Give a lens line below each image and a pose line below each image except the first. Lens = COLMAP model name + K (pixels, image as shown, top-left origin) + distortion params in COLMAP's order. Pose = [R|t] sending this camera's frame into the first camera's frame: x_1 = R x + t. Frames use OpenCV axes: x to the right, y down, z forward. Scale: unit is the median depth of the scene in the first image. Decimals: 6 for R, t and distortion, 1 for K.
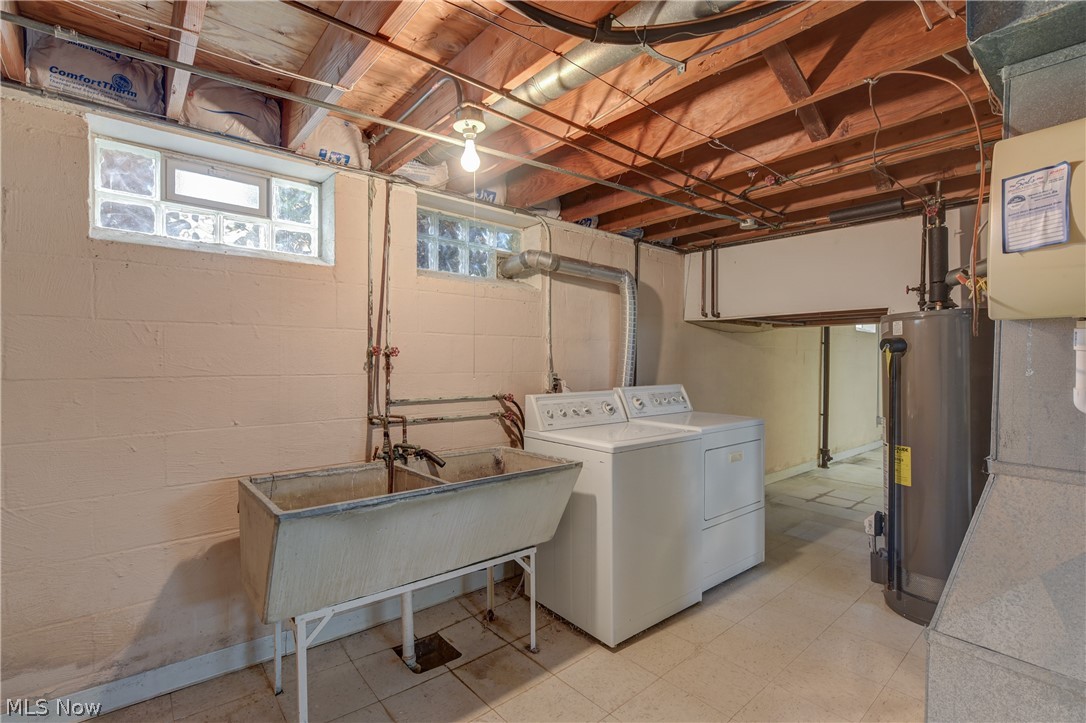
lens RADIAL K [[503.9, 0, 543.0], [0, 503.9, 361.5], [0, 0, 1]] dist [-0.001443, -0.000122]
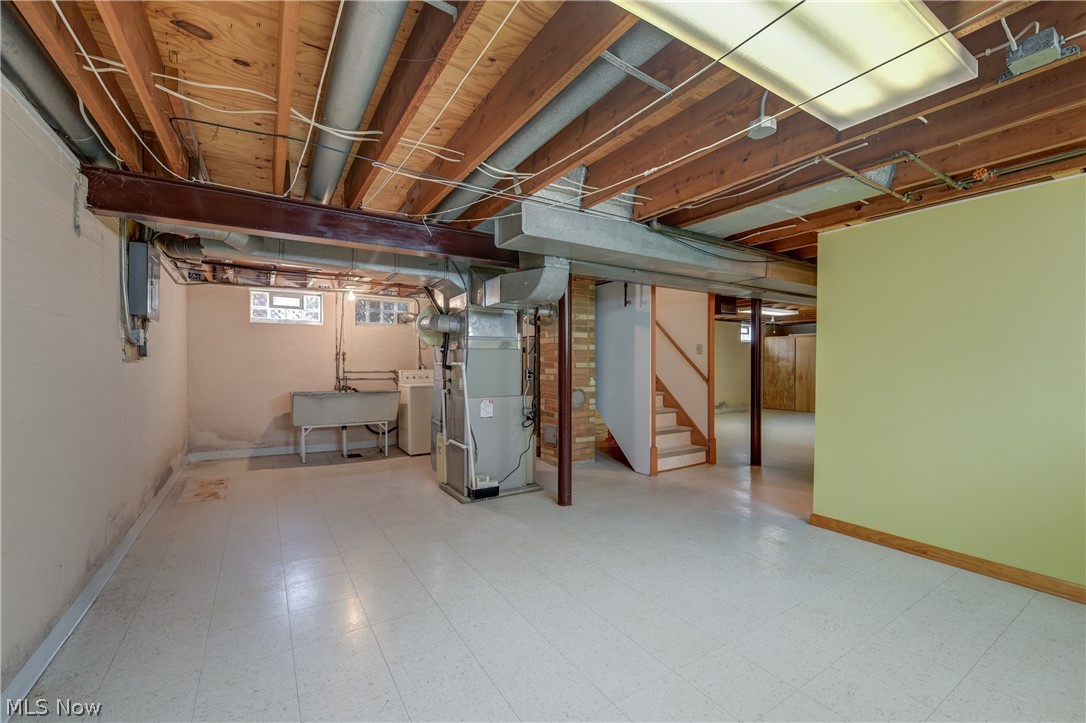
lens RADIAL K [[458.8, 0, 543.0], [0, 458.8, 361.5], [0, 0, 1]] dist [0.000367, -0.000077]
pose [[0.990355, -0.002332, -0.138530, 1.265321], [0.002093, 0.999996, -0.001868, 0.033818], [0.138534, 0.001560, 0.990356, -1.524558]]
